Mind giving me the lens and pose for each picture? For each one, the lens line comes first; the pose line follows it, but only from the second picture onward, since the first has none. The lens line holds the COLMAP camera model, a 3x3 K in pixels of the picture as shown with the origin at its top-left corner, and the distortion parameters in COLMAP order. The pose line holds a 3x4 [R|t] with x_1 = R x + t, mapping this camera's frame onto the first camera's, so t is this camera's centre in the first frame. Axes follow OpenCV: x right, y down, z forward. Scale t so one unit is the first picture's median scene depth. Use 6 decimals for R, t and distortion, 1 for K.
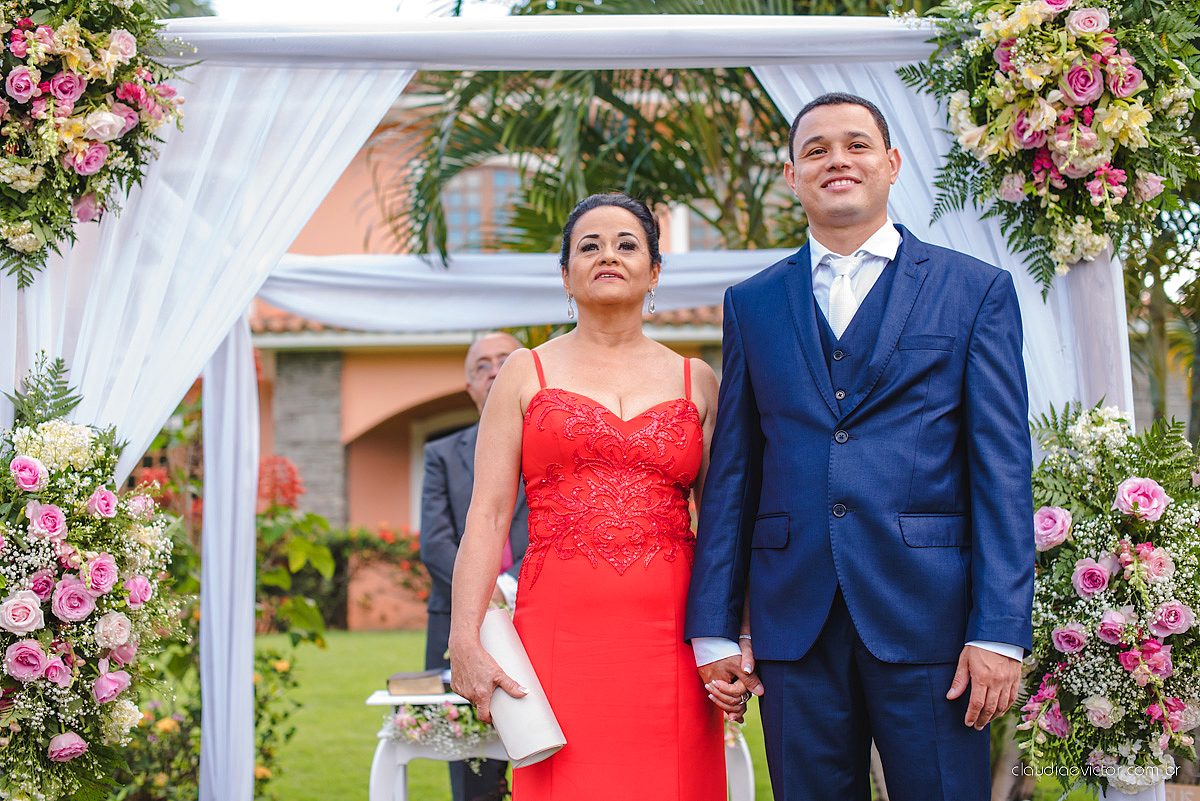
lens RADIAL K [[1738.7, 0, 587.8], [0, 1738.7, 398.0], [0, 0, 1]] dist [-0.118606, 0.000000]
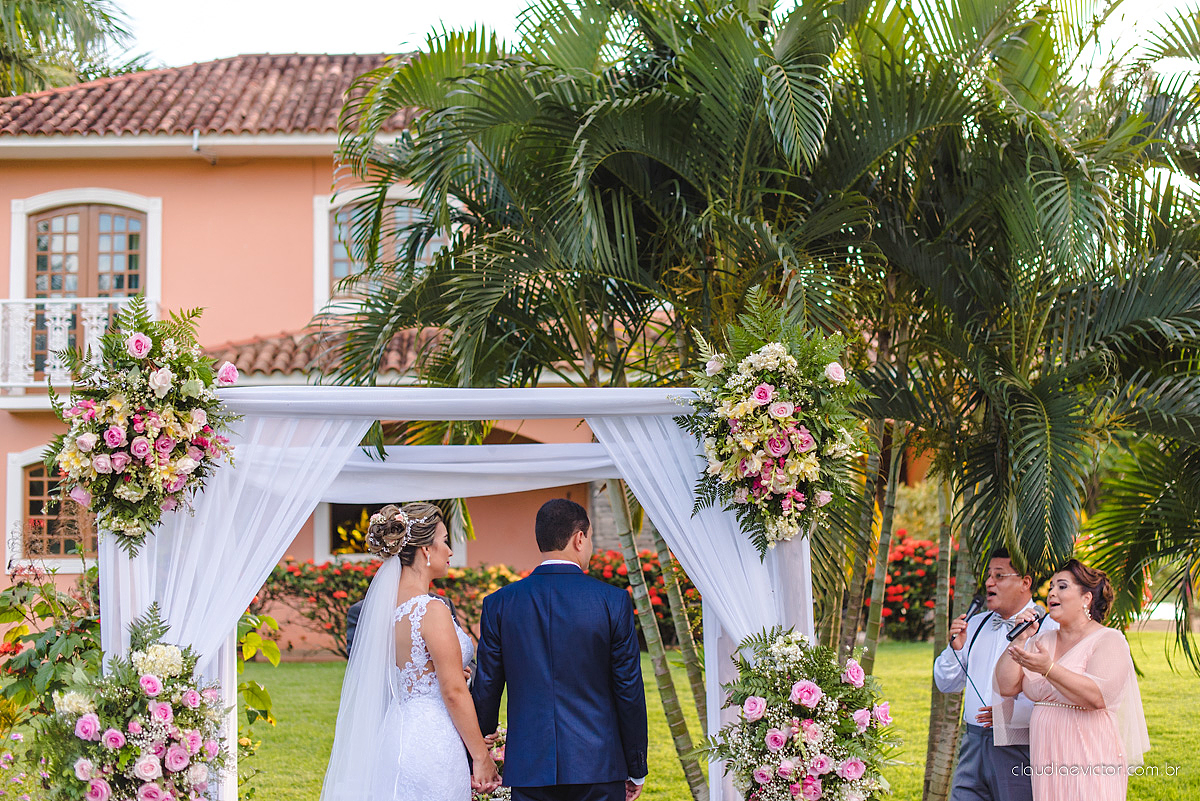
lens RADIAL K [[1881.3, 0, 638.9], [0, 1881.3, 377.1], [0, 0, 1]] dist [-0.117726, 0.000000]
pose [[0.996661, 0.006373, 0.081398, 0.002641], [-0.007277, 0.999915, 0.010810, -0.266760], [-0.081322, -0.011366, 0.996623, -0.815142]]
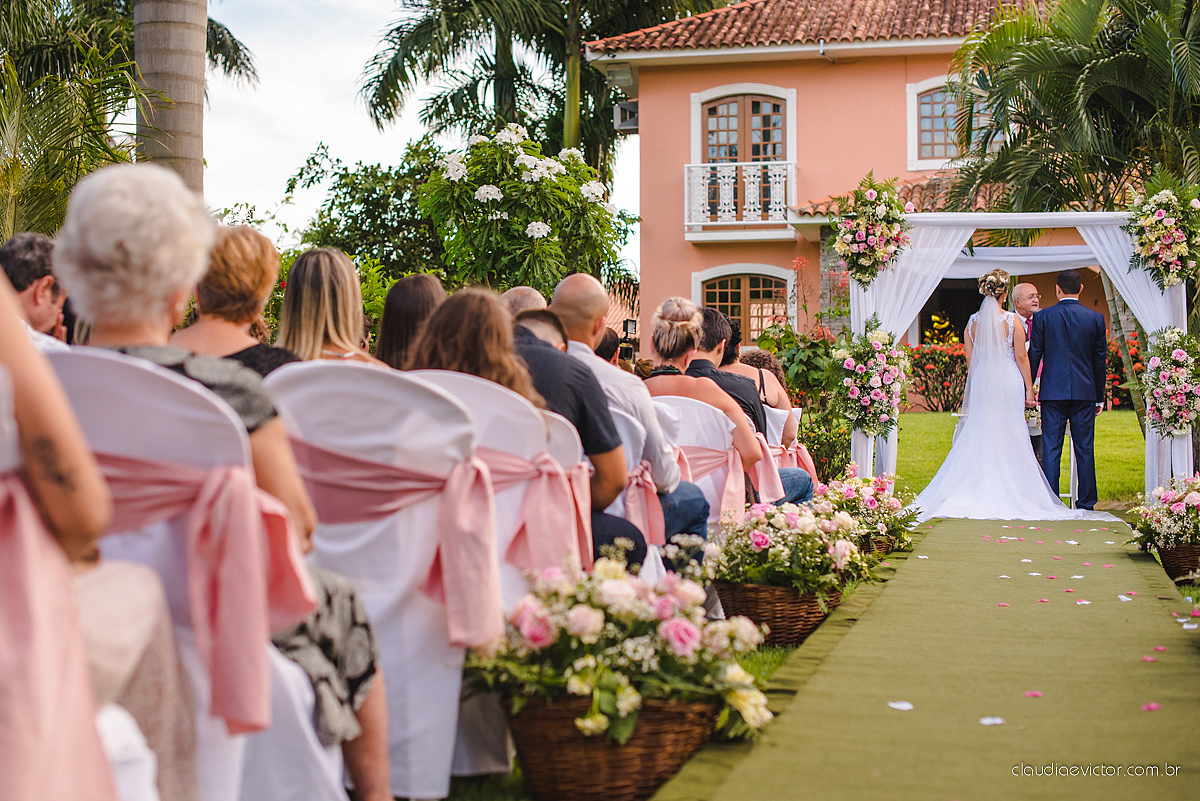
lens RADIAL K [[1738.7, 0, 602.1], [0, 1738.7, 395.2], [0, 0, 1]] dist [-0.118606, 0.000000]
pose [[0.969829, 0.015615, -0.243284, 0.021285], [0.011504, 0.993903, 0.109654, -0.261603], [0.243513, -0.109145, 0.963737, -2.725009]]
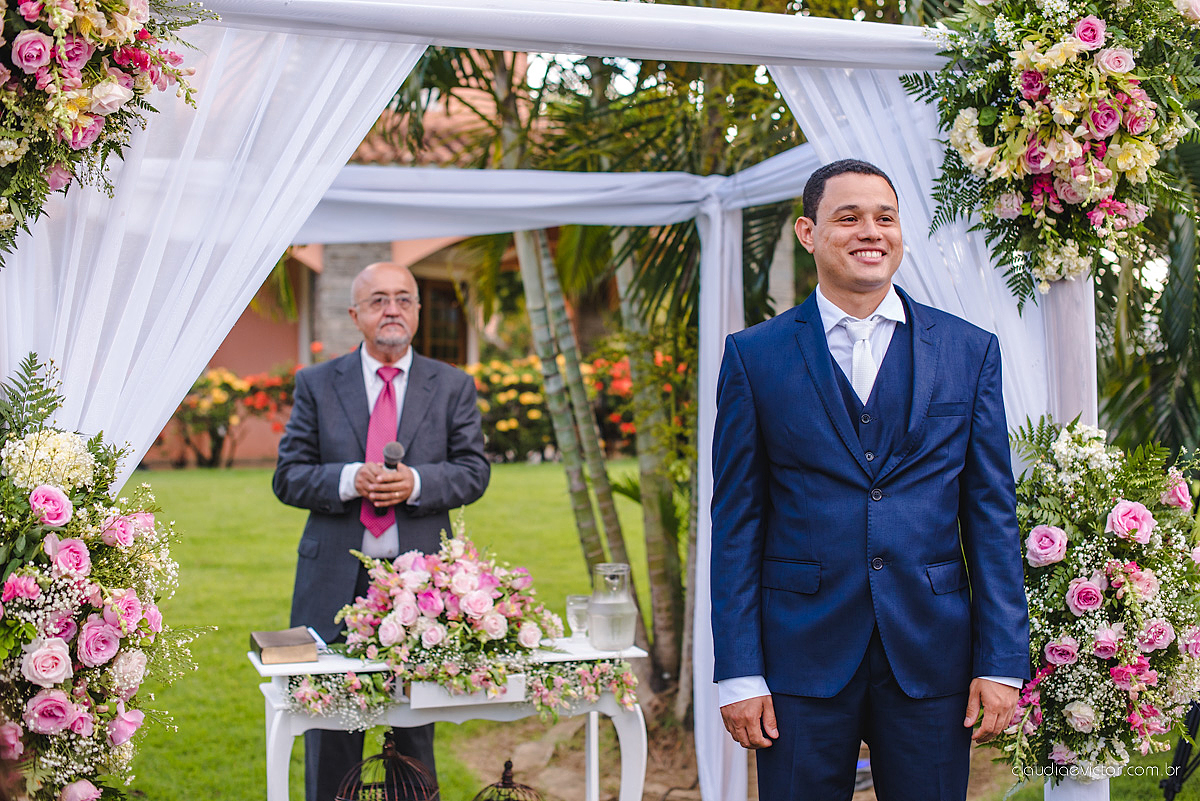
lens RADIAL K [[1738.7, 0, 594.0], [0, 1738.7, 402.5], [0, 0, 1]] dist [-0.118606, 0.000000]
pose [[0.961754, 0.015275, 0.273488, -0.282125], [-0.047066, 0.992810, 0.110061, -0.112924], [-0.269841, -0.118723, 0.955558, 0.077515]]
